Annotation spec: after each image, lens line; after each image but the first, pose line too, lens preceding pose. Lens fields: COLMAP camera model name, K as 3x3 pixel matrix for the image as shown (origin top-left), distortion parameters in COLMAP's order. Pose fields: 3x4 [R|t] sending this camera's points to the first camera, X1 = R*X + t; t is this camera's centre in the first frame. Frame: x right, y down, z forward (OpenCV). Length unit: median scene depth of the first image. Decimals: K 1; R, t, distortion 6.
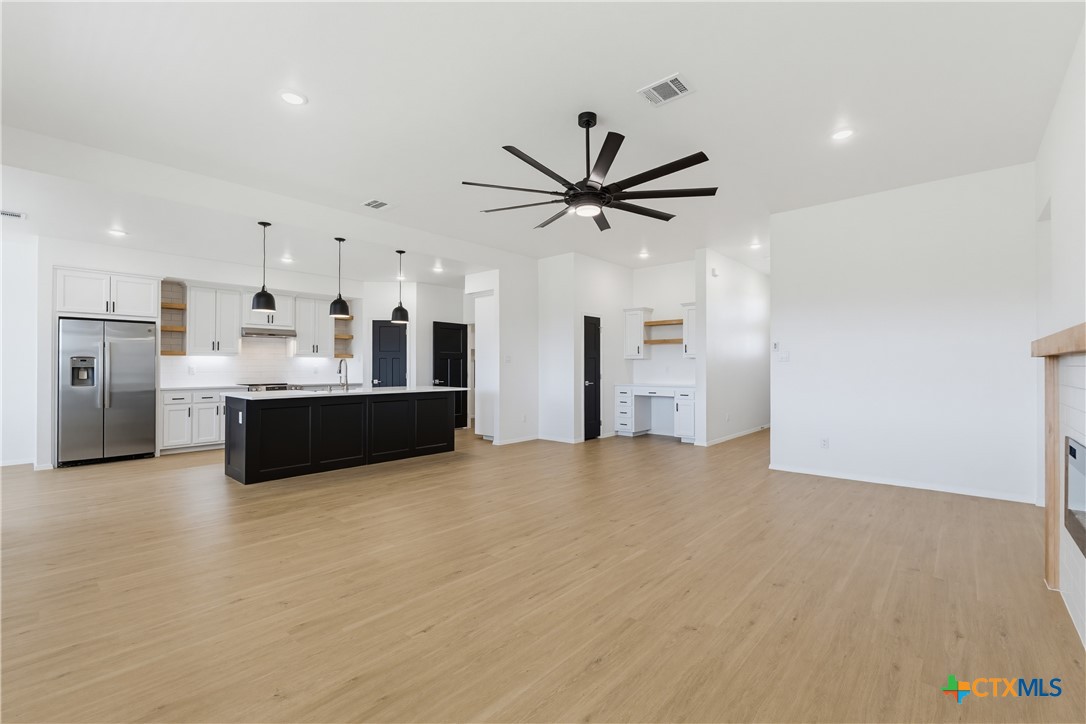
lens RADIAL K [[474.8, 0, 543.7], [0, 474.8, 364.3], [0, 0, 1]] dist [-0.011397, -0.000386]
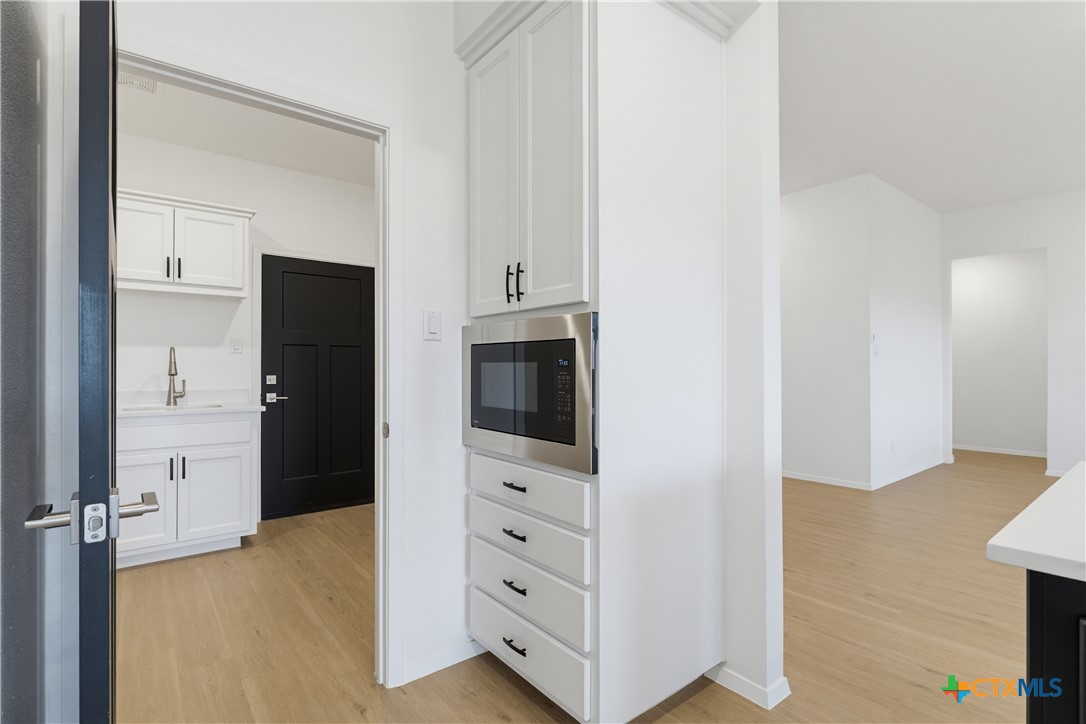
lens RADIAL K [[527.7, 0, 543.0], [0, 527.7, 362.0], [0, 0, 1]] dist [0.000440, -0.000073]
pose [[0.177601, 0.010823, 0.984043, -0.360816], [-0.004076, 0.999939, -0.010262, 0.011274], [-0.984094, -0.002189, 0.177635, 1.036612]]
